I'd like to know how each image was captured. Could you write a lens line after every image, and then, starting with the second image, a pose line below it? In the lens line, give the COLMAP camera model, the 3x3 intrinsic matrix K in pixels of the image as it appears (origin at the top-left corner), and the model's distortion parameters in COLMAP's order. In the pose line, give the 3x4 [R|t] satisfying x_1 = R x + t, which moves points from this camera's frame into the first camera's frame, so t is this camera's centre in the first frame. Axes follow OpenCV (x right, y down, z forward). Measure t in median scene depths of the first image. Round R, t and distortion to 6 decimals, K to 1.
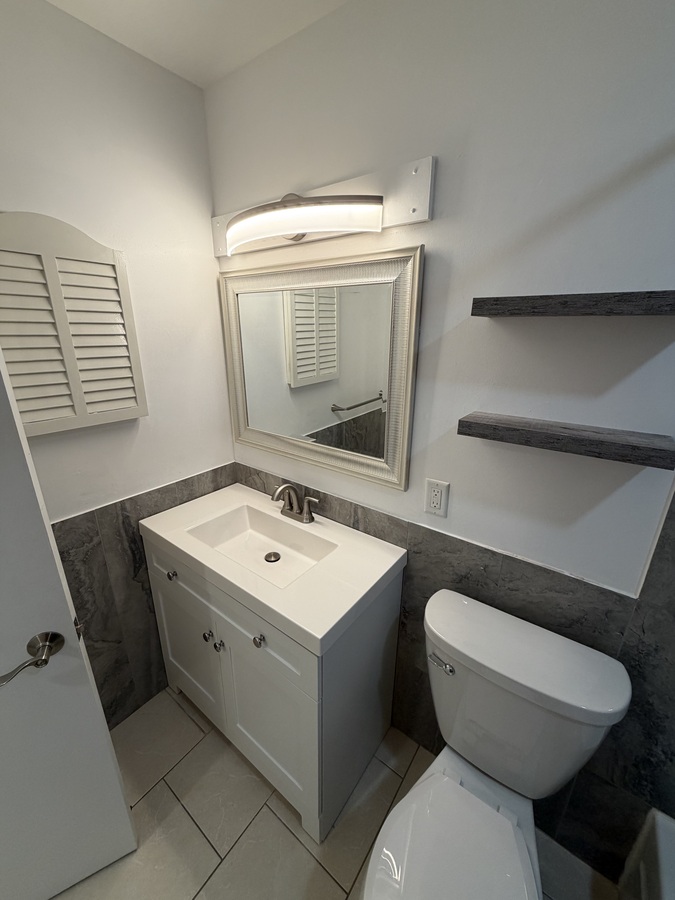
lens RADIAL K [[358.0, 0, 338.0], [0, 358.0, 445.7], [0, 0, 1]] dist [-0.006055, 0.000368]
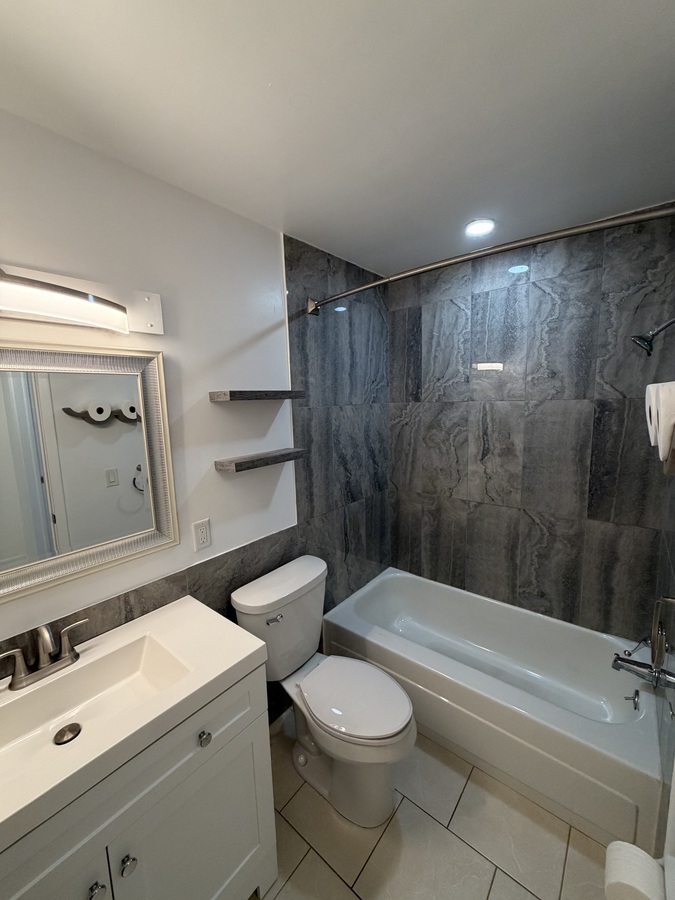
lens RADIAL K [[358.0, 0, 336.5], [0, 358.0, 448.0], [0, 0, 1]] dist [-0.006055, 0.000368]
pose [[0.063773, -0.153066, 0.986156, -0.975302], [0.343812, 0.931043, 0.122278, -0.144699], [-0.936870, 0.331254, 0.112002, 0.318393]]
